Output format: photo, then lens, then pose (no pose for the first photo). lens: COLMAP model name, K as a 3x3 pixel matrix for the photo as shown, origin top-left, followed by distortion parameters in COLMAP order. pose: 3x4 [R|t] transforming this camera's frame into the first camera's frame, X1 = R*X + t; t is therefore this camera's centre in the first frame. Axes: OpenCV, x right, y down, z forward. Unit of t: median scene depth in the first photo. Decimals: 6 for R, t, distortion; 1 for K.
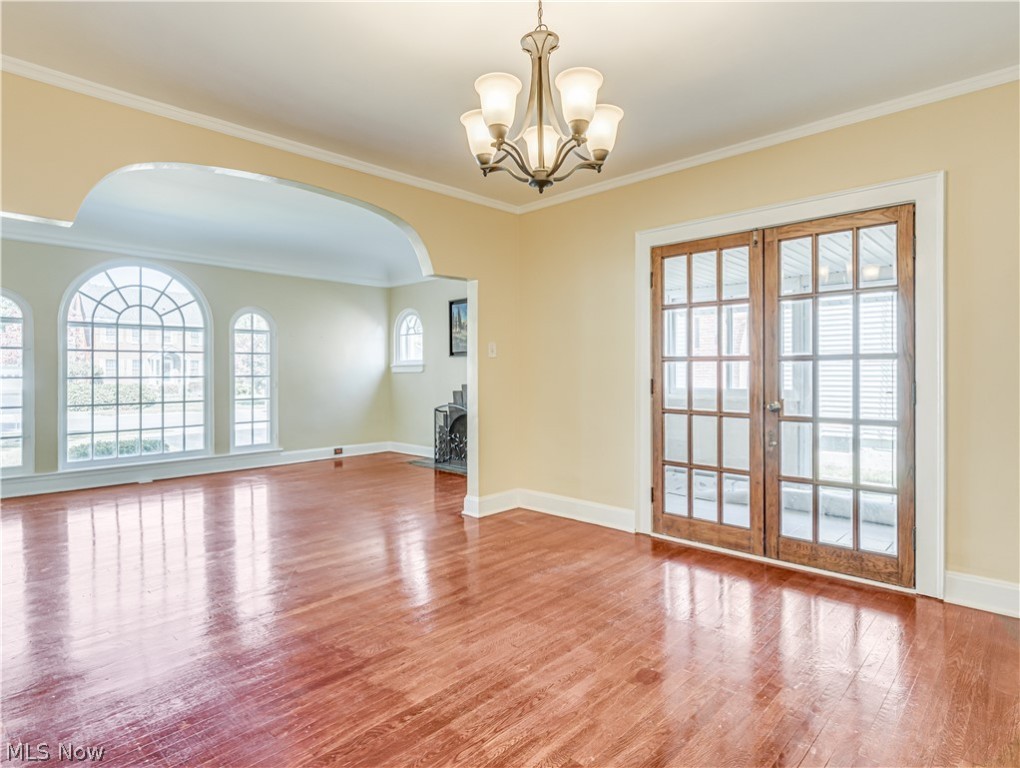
lens RADIAL K [[562.4, 0, 521.8], [0, 562.4, 372.0], [0, 0, 1]] dist [0.000727, -0.000714]
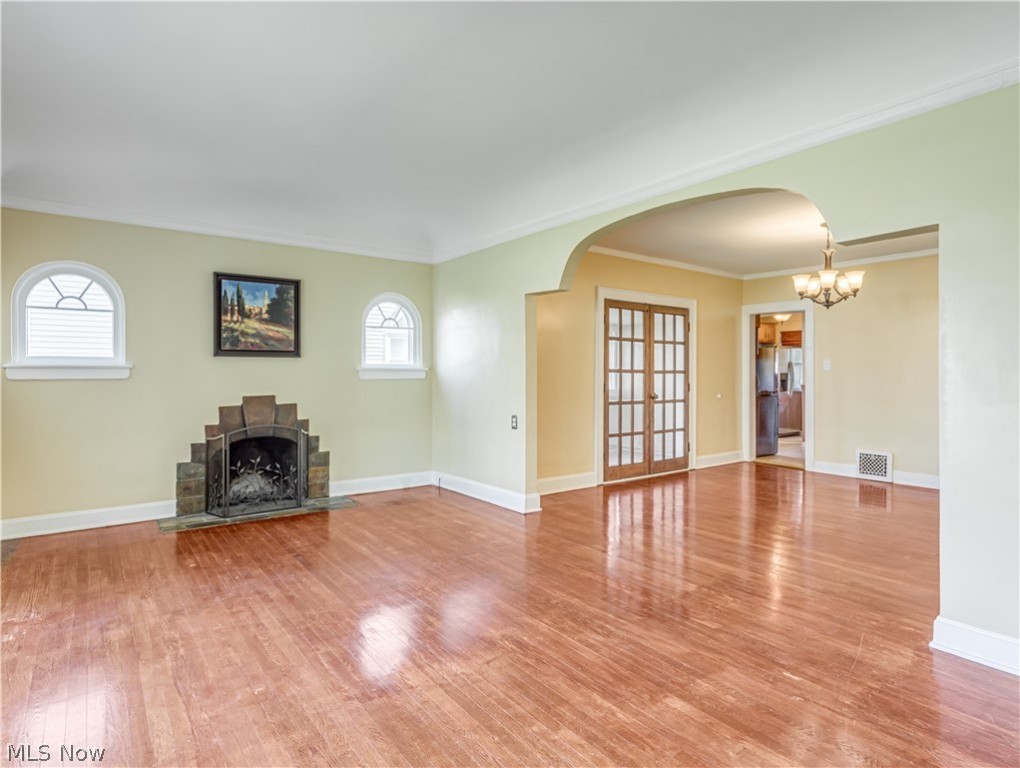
lens RADIAL K [[562.4, 0, 521.8], [0, 562.4, 372.0], [0, 0, 1]] dist [0.000727, -0.000714]
pose [[0.159013, 0.009226, 0.987233, -1.498128], [-0.001591, 0.999957, -0.009089, -0.004637], [-0.987275, -0.000126, 0.159021, 1.093397]]
